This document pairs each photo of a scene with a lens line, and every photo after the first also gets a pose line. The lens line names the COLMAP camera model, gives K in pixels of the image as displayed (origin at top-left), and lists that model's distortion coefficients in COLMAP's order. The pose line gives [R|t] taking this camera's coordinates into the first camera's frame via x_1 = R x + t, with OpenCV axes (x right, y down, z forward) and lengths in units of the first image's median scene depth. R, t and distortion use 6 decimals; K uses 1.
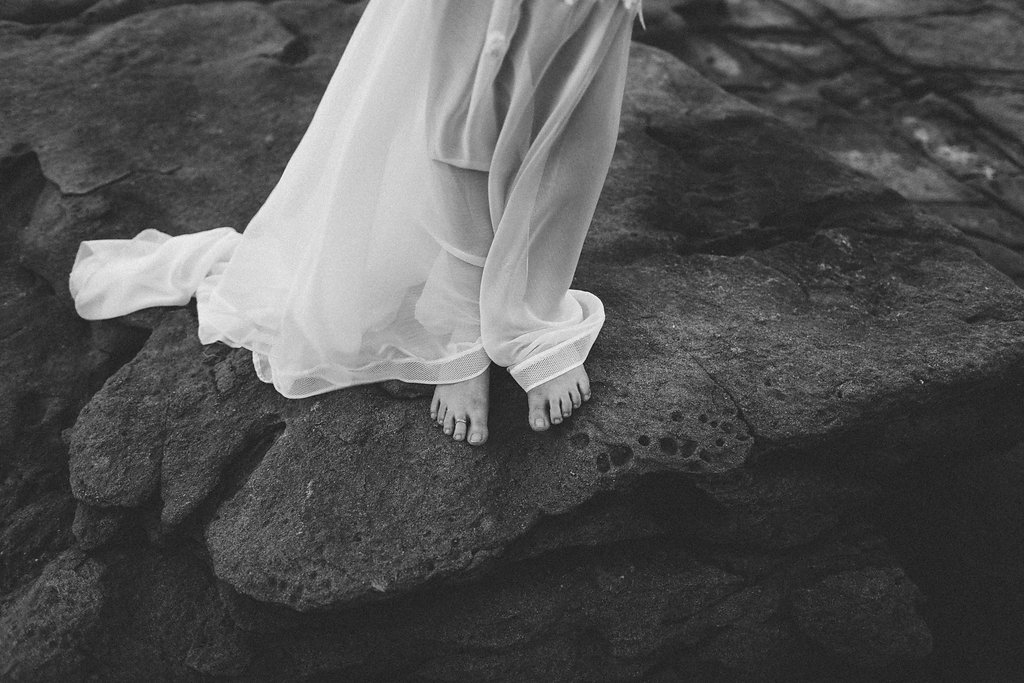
lens RADIAL K [[980.4, 0, 505.1], [0, 980.4, 342.0], [0, 0, 1]] dist [-0.008646, 0.000000]
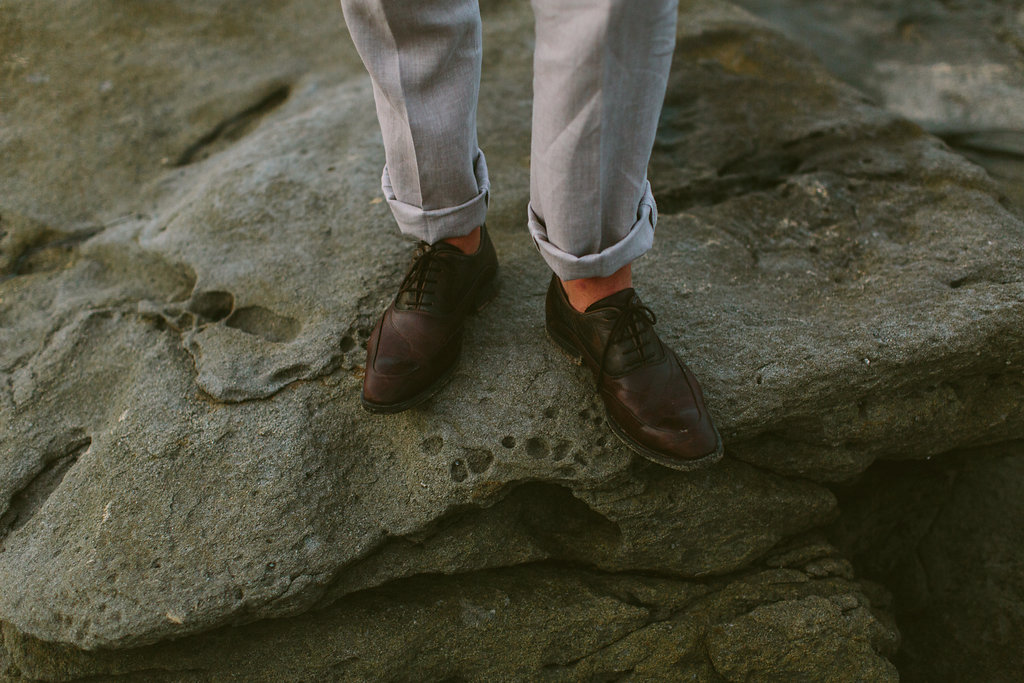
lens RADIAL K [[1498.2, 0, 511.6], [0, 1498.2, 339.5], [0, 0, 1]] dist [-0.019333, 0.000000]
pose [[0.998069, -0.033621, -0.052234, 0.199692], [0.032786, 0.999322, -0.016774, 0.033785], [0.052763, 0.015029, 0.998494, -0.237046]]
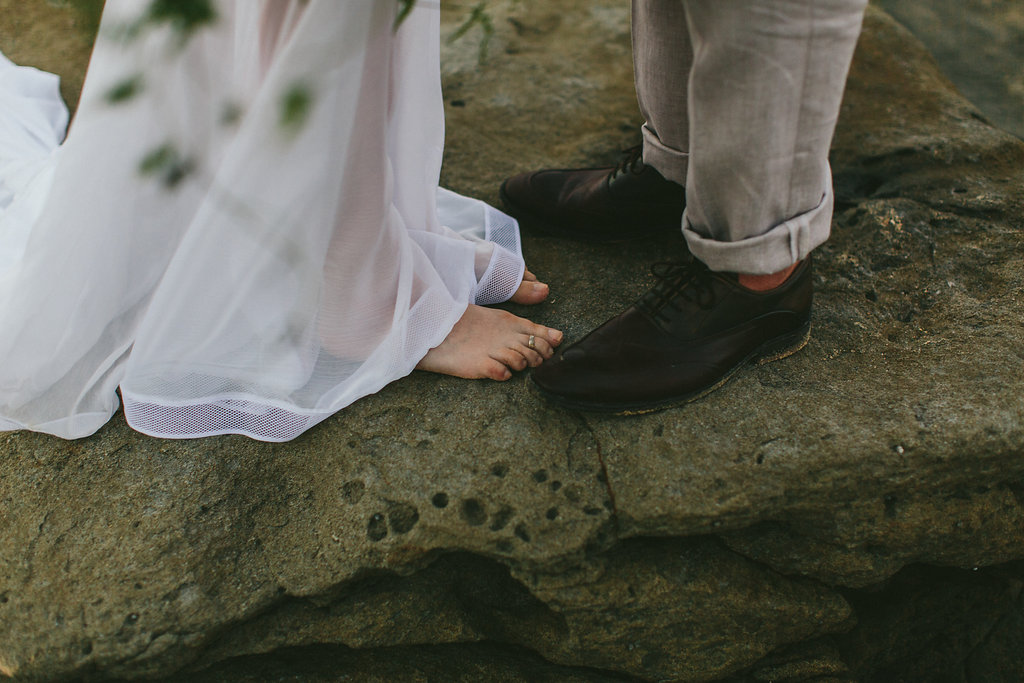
lens RADIAL K [[1498.2, 0, 511.4], [0, 1498.2, 334.6], [0, 0, 1]] dist [-0.019333, 0.000000]
pose [[0.984076, 0.076895, -0.160257, 0.325311], [-0.075471, 0.997036, 0.014964, -0.030111], [0.160932, -0.002631, 0.986962, -0.009742]]
